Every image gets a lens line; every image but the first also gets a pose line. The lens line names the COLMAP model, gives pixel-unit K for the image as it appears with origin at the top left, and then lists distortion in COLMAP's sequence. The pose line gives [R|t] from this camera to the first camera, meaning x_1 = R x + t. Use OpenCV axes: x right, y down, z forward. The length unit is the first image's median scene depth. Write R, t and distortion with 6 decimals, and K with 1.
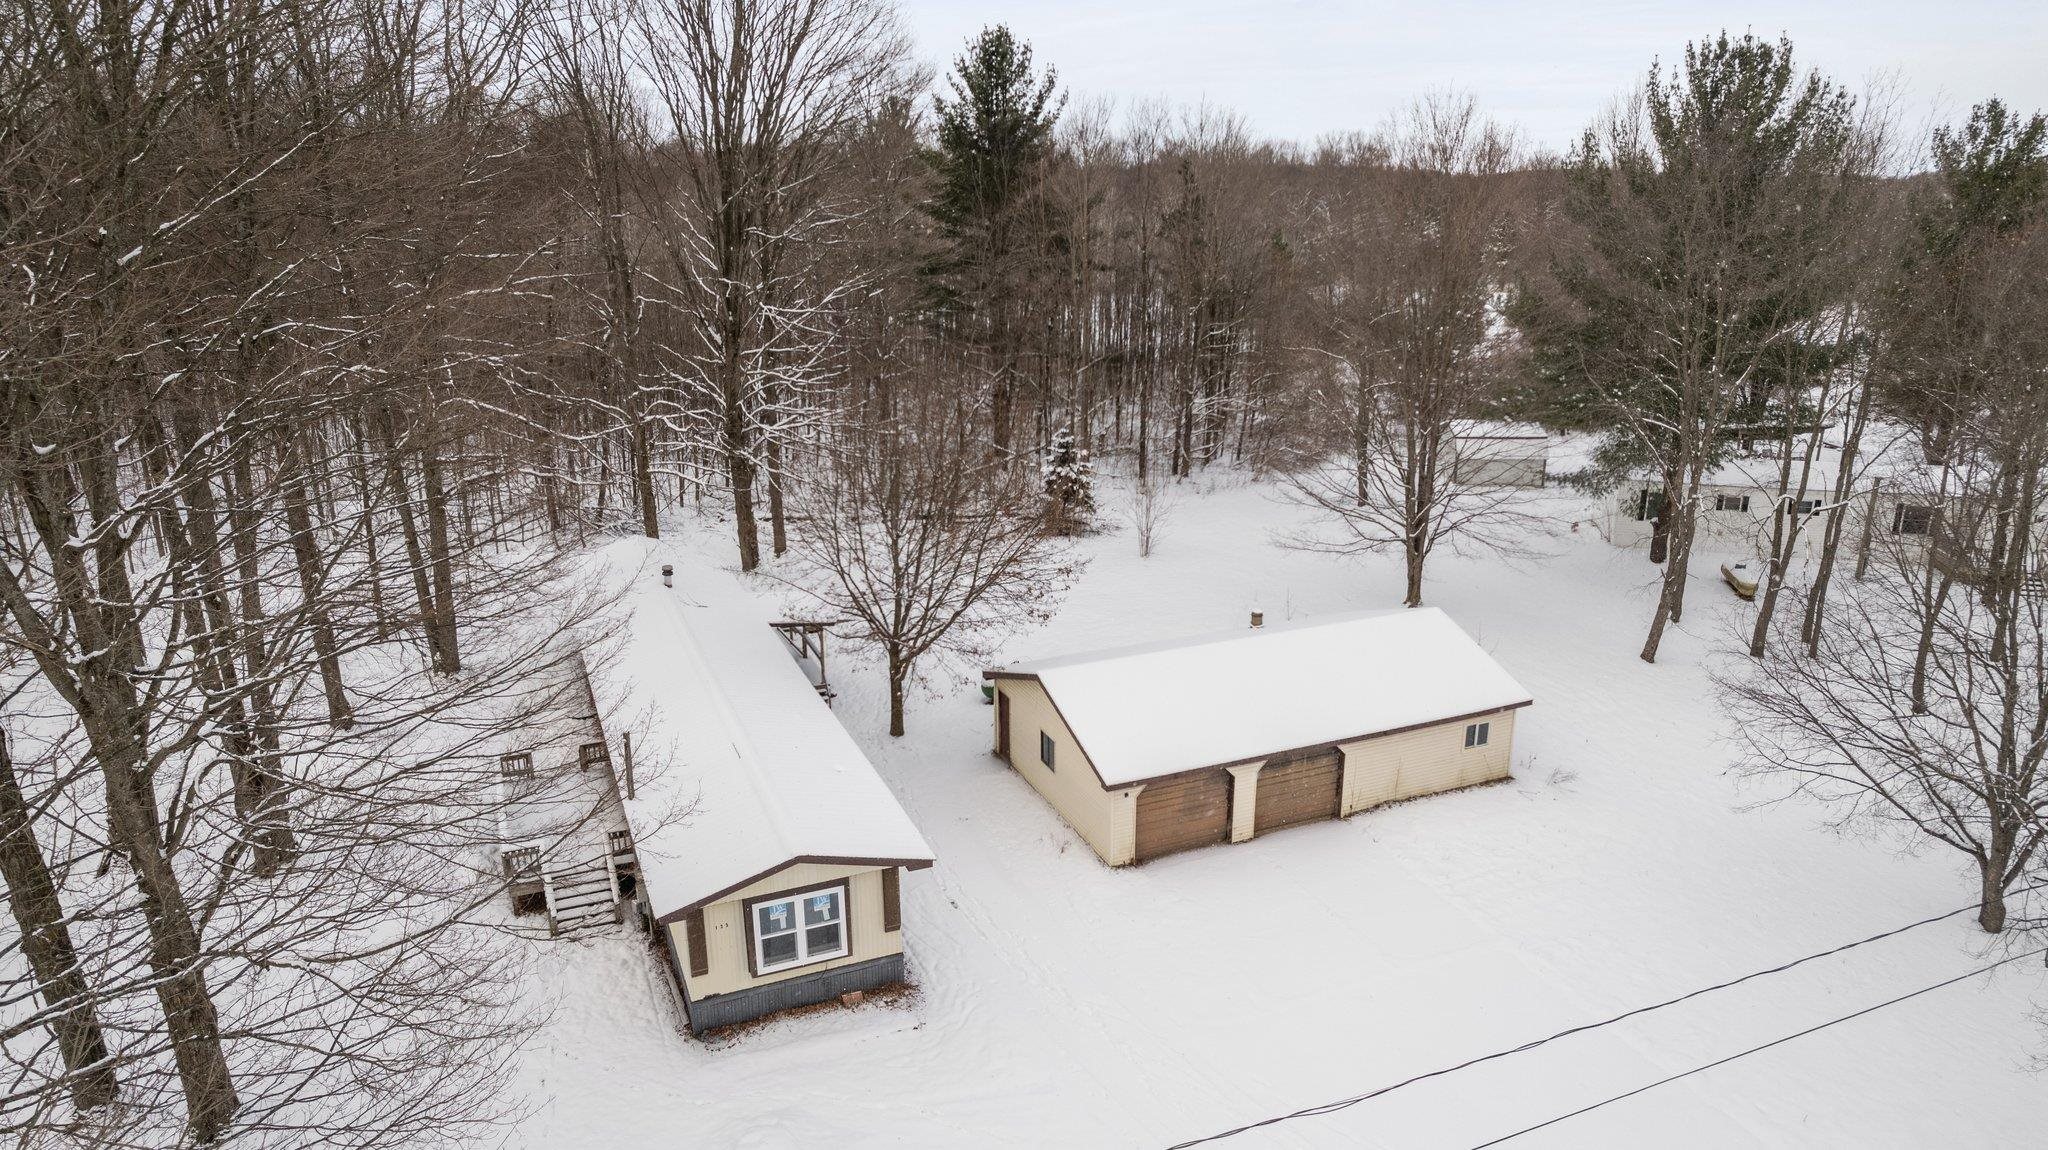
lens RADIAL K [[1226.8, 0, 1026.0], [0, 1226.8, 580.3], [0, 0, 1]] dist [-0.008345, -0.001045]
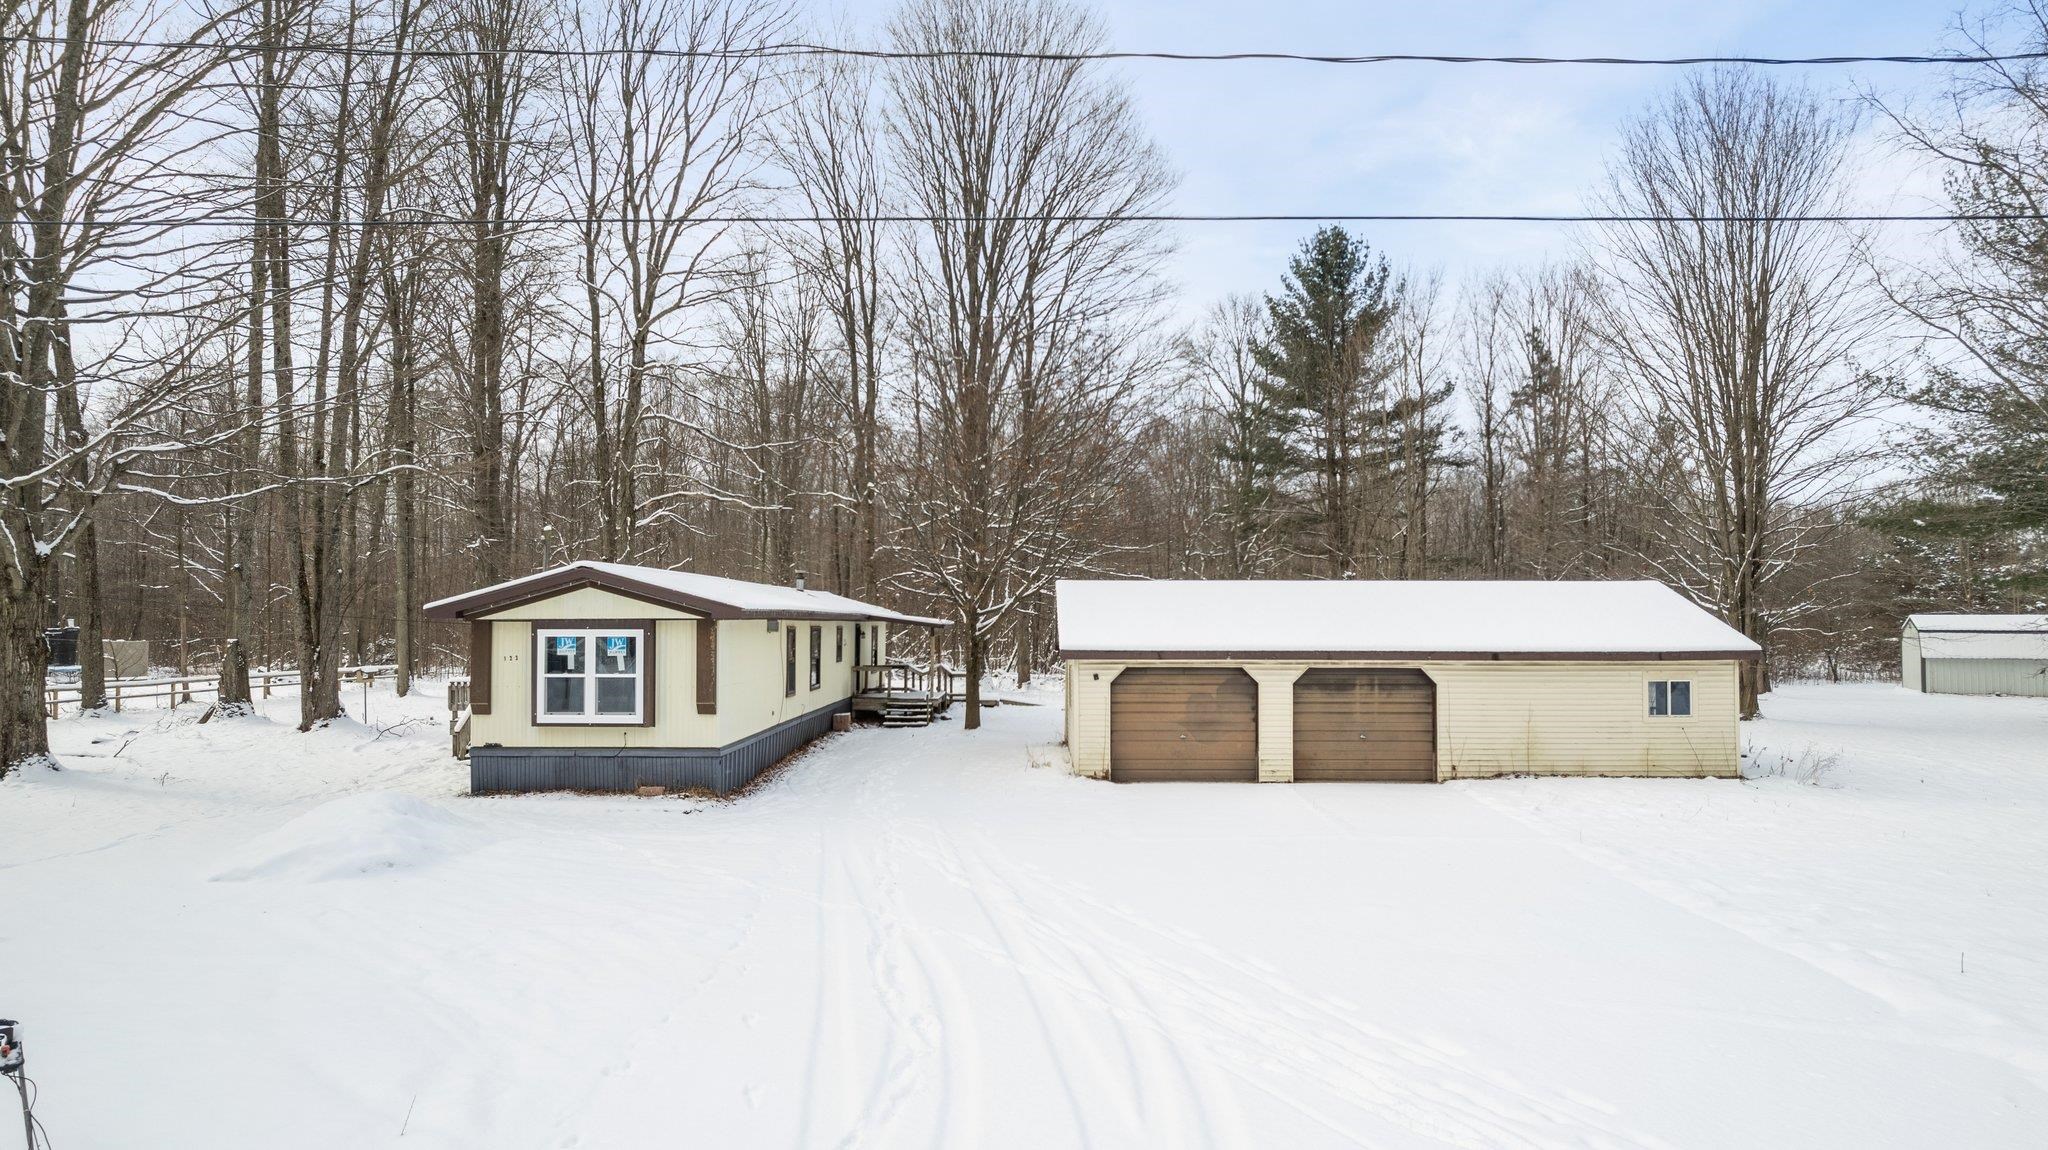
lens RADIAL K [[1226.8, 0, 1026.4], [0, 1226.8, 572.5], [0, 0, 1]] dist [-0.008345, -0.001045]
pose [[0.919174, -0.000288, -0.393852, 0.334501], [-0.122965, 0.949803, -0.287671, 0.328694], [0.374165, 0.312850, 0.872998, 0.266110]]
